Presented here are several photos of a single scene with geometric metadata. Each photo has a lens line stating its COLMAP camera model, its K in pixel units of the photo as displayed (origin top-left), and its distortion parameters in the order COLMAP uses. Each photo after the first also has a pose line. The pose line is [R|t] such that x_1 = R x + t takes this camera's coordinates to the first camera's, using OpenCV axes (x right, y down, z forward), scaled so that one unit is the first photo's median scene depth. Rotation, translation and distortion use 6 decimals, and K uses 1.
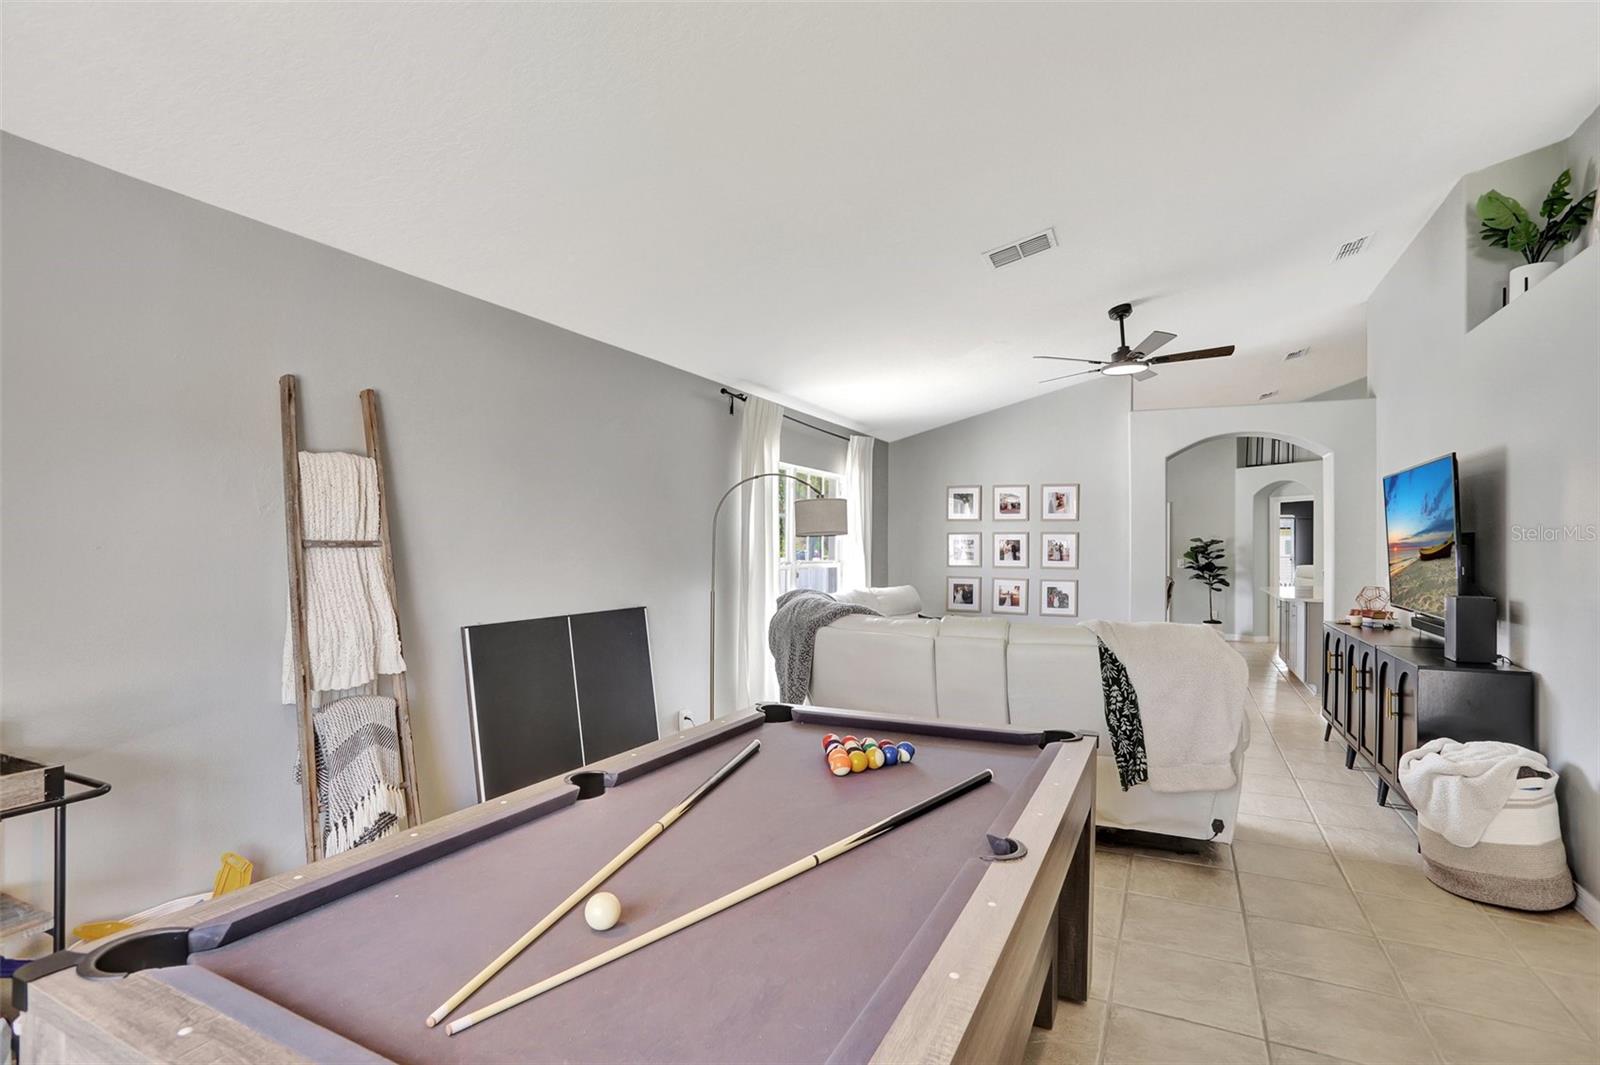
lens RADIAL K [[780.7, 0, 792.3], [0, 780.7, 548.9], [0, 0, 1]] dist [-0.091608, 0.044388]
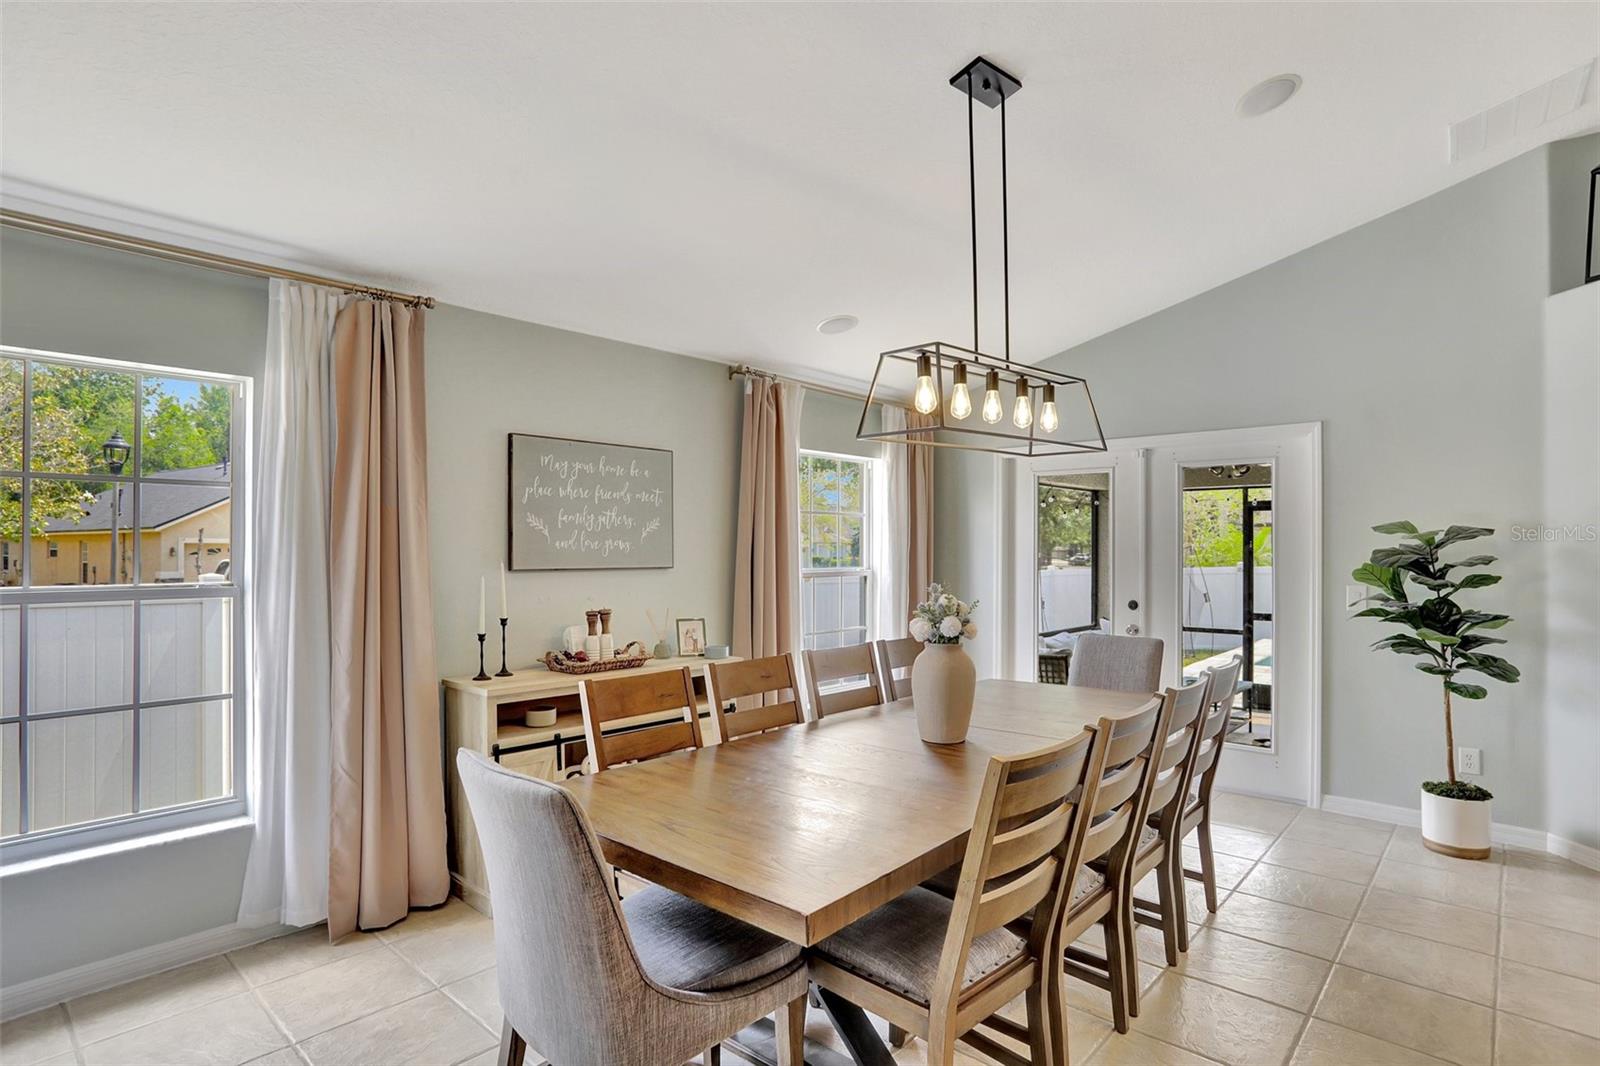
lens RADIAL K [[821.4, 0, 800.2], [0, 821.4, 541.7], [0, 0, 1]] dist [-0.085679, 0.037649]
pose [[0.962654, -0.002775, -0.270722, 0.581884], [-0.000892, 0.999910, -0.013423, -0.001939], [0.270735, 0.013163, 0.962564, 0.943596]]
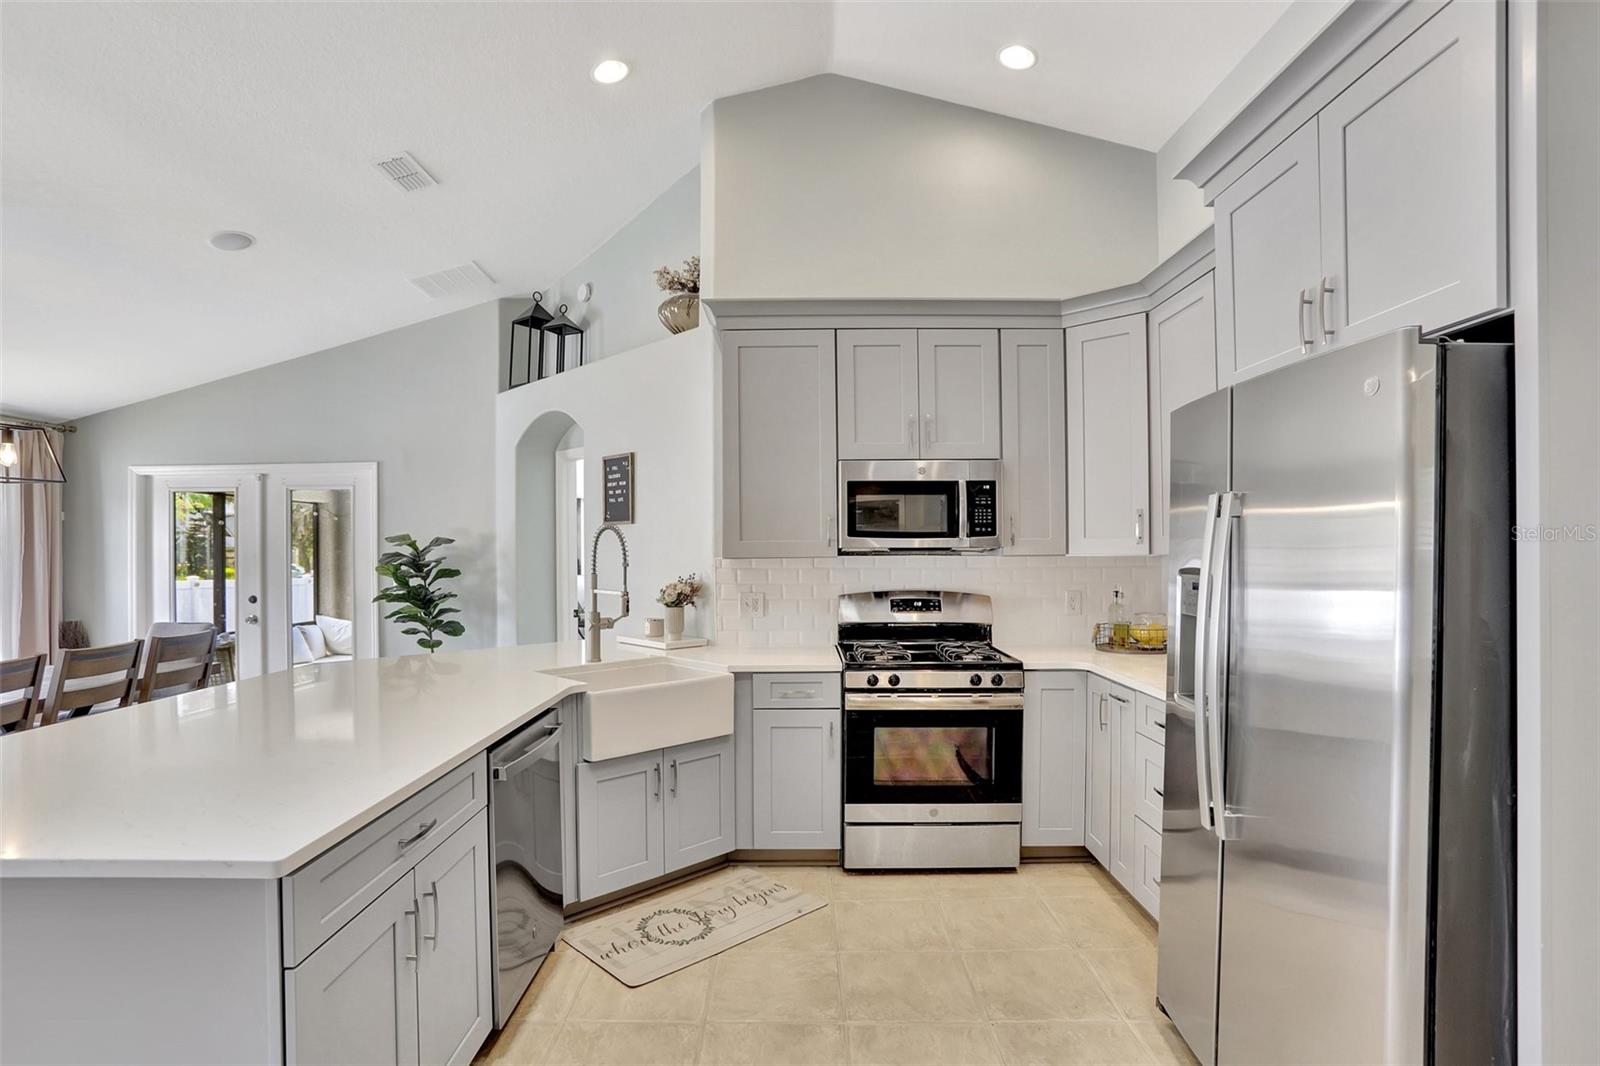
lens RADIAL K [[780.7, 0, 792.3], [0, 780.7, 549.4], [0, 0, 1]] dist [-0.091608, 0.044388]
pose [[0.894515, -0.008778, 0.446952, 0.819687], [0.011794, 0.999923, -0.003966, -0.000206], [-0.446883, 0.008819, 0.894549, 0.720712]]
